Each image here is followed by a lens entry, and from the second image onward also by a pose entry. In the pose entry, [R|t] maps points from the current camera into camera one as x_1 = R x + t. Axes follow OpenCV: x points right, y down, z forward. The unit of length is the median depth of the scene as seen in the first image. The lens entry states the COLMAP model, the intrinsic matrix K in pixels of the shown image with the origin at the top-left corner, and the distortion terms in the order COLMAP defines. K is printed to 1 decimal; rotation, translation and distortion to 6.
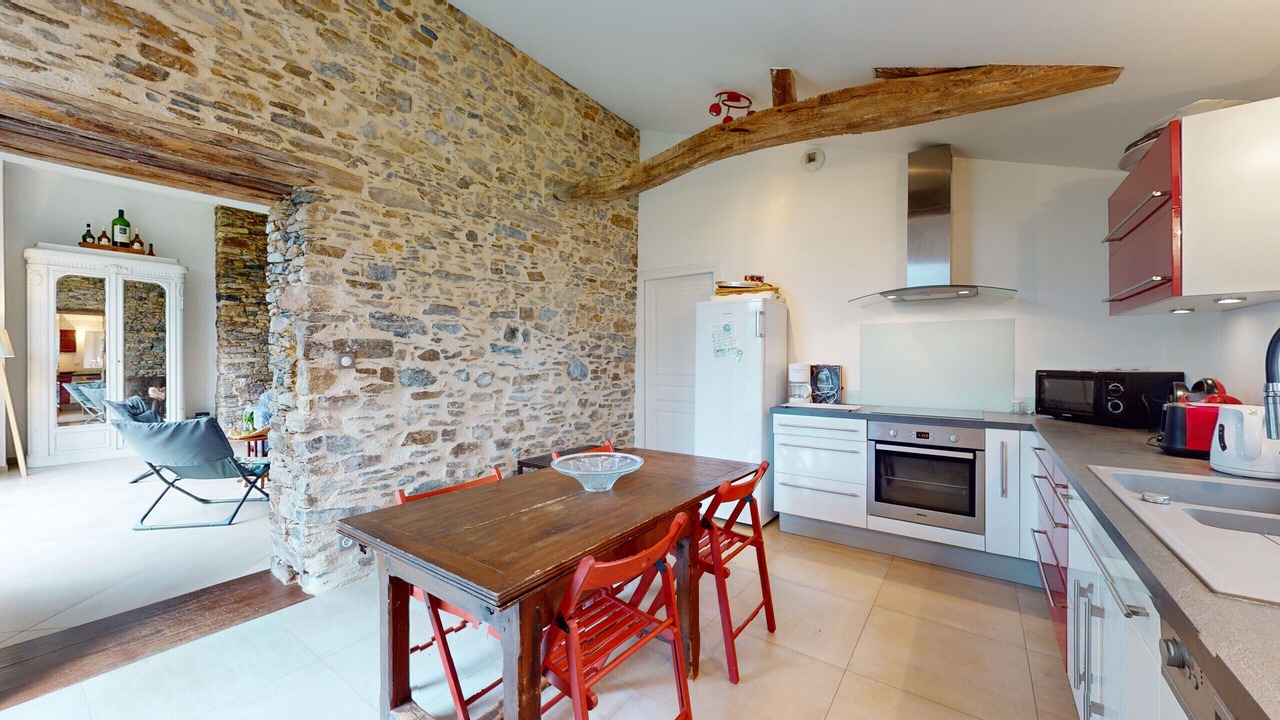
lens RADIAL K [[470.0, 0, 640.5], [0, 470.0, 356.9], [0, 0, 1]] dist [-0.012950, -0.000980]
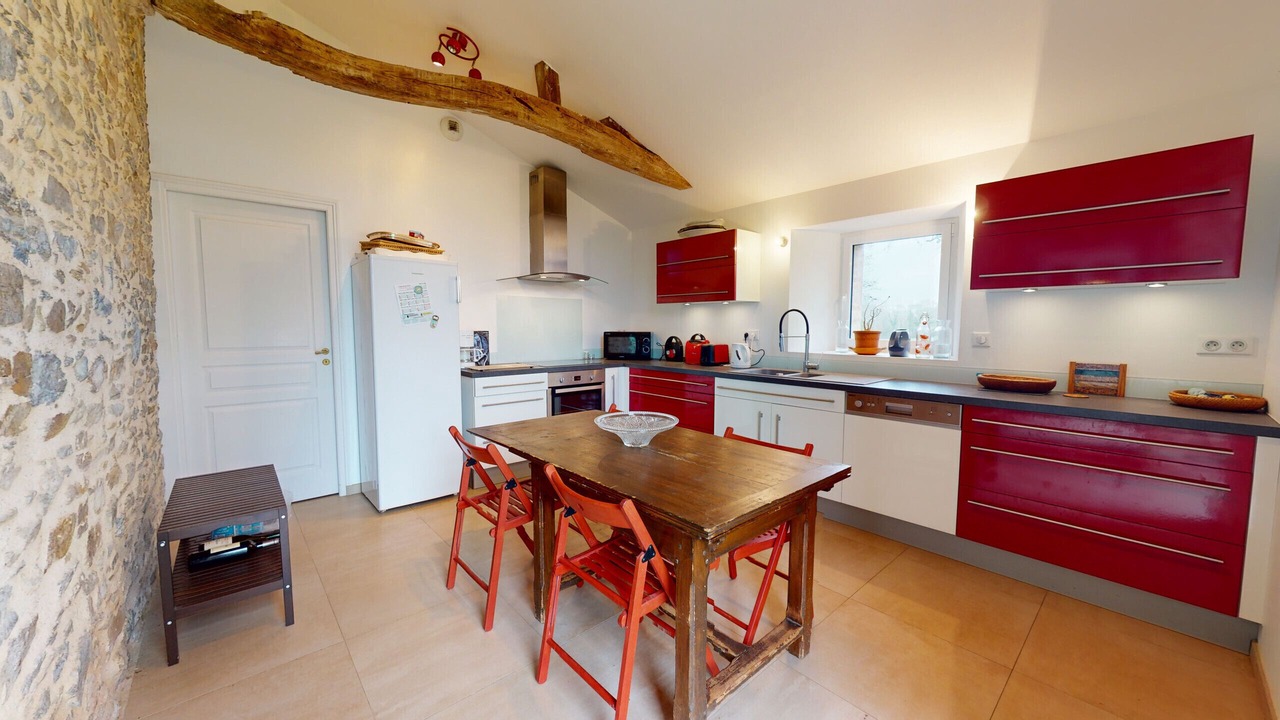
lens RADIAL K [[470.0, 0, 642.6], [0, 470.0, 363.5], [0, 0, 1]] dist [-0.012950, -0.000980]
pose [[0.203636, -0.081989, 0.975608, -0.767133], [-0.008015, 0.996314, 0.085402, -0.003690], [-0.979014, -0.025211, 0.202229, 0.509361]]
